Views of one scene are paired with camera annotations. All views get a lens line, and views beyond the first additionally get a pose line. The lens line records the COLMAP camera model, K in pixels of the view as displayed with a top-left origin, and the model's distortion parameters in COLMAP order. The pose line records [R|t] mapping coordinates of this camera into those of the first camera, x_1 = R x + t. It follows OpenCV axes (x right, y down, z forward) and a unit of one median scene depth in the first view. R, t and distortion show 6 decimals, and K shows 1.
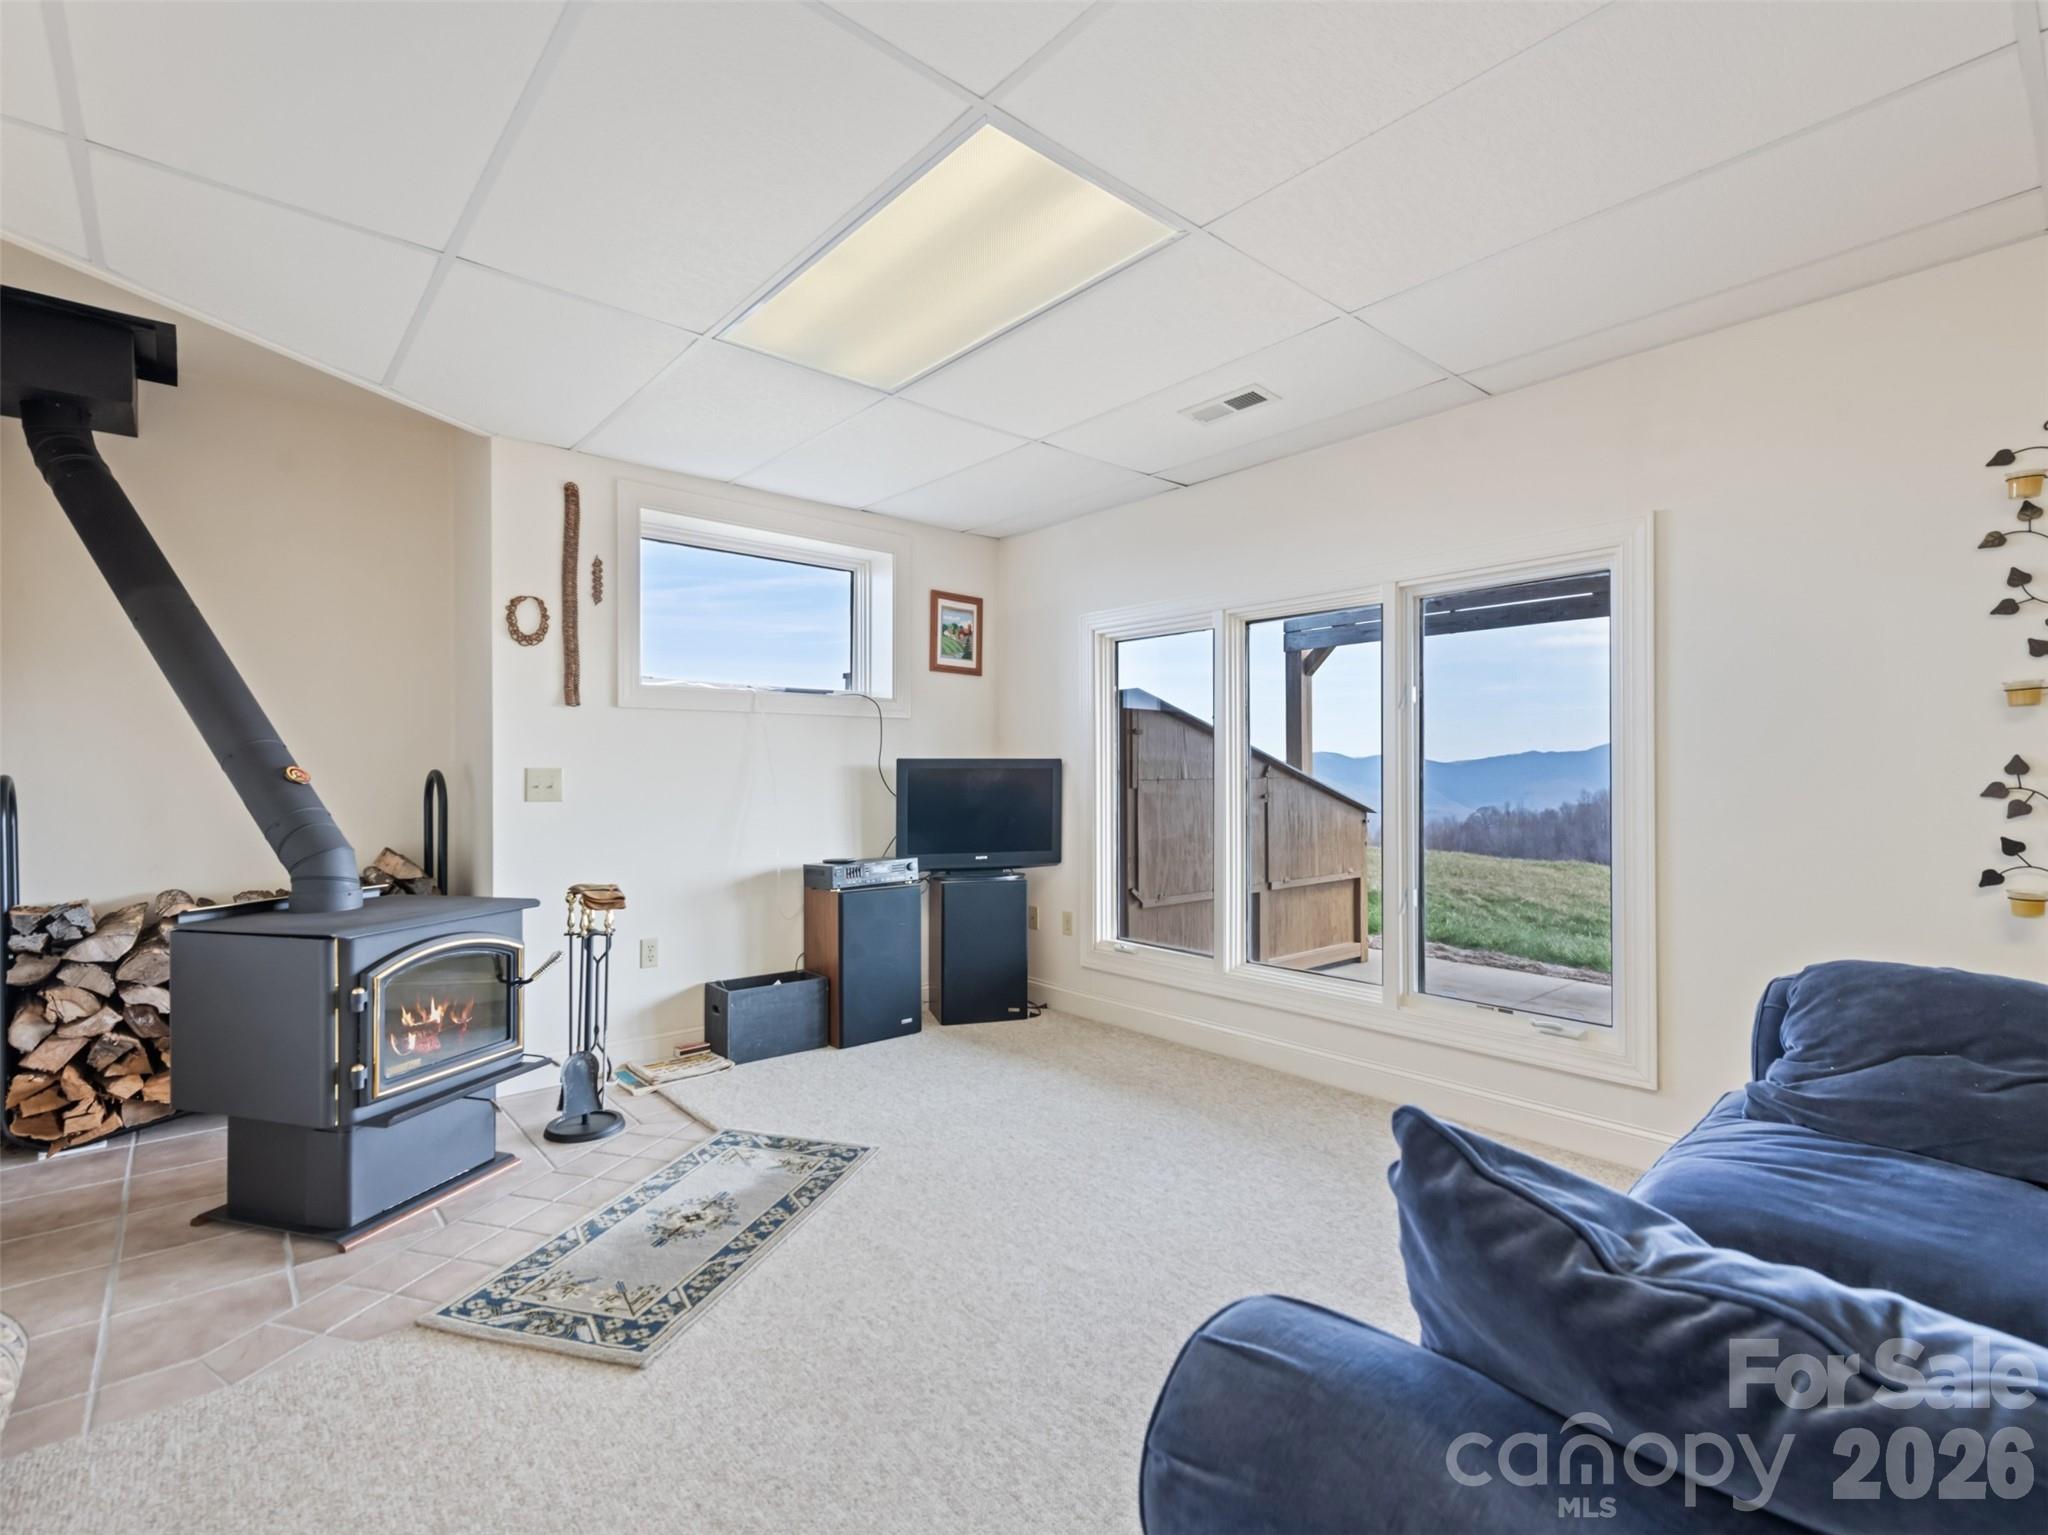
lens RADIAL K [[951.2, 0, 1021.3], [0, 951.2, 764.0], [0, 0, 1]] dist [0.000507, -0.000935]
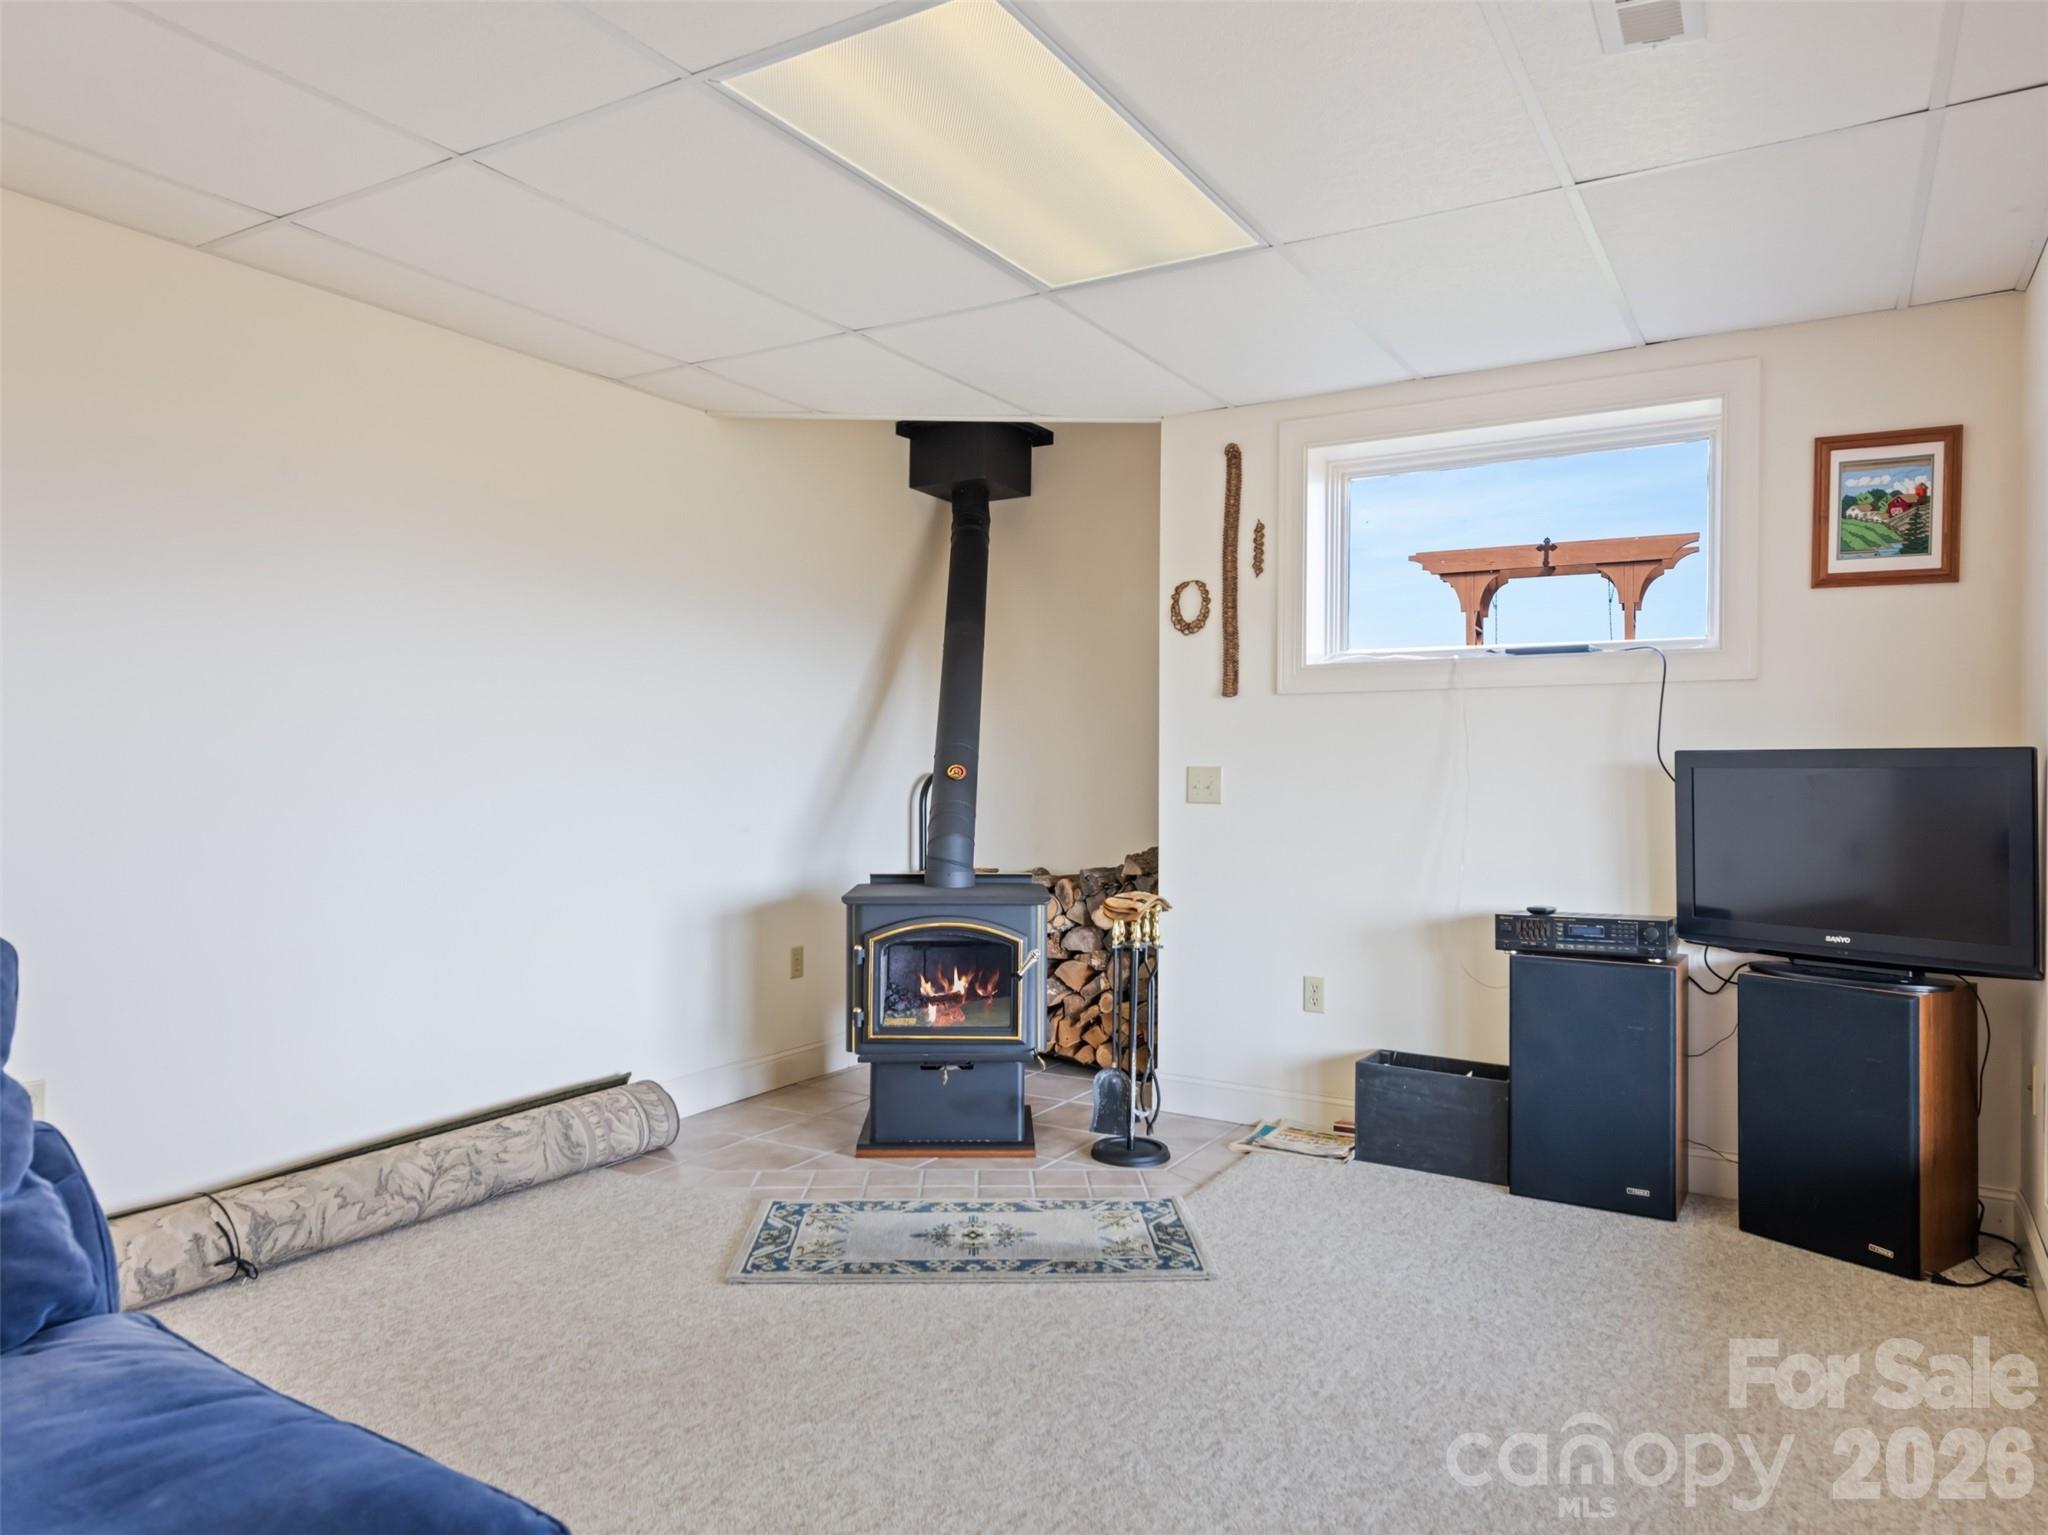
lens RADIAL K [[1328.0, 0, 1021.4], [0, 1328.0, 771.3], [0, 0, 1]] dist [0.006740, -0.002493]
pose [[0.299946, 0.000315, -0.953956, 0.664293], [0.001106, 0.999999, 0.000678, 0.007634], [0.953955, -0.001258, 0.299946, 0.456677]]
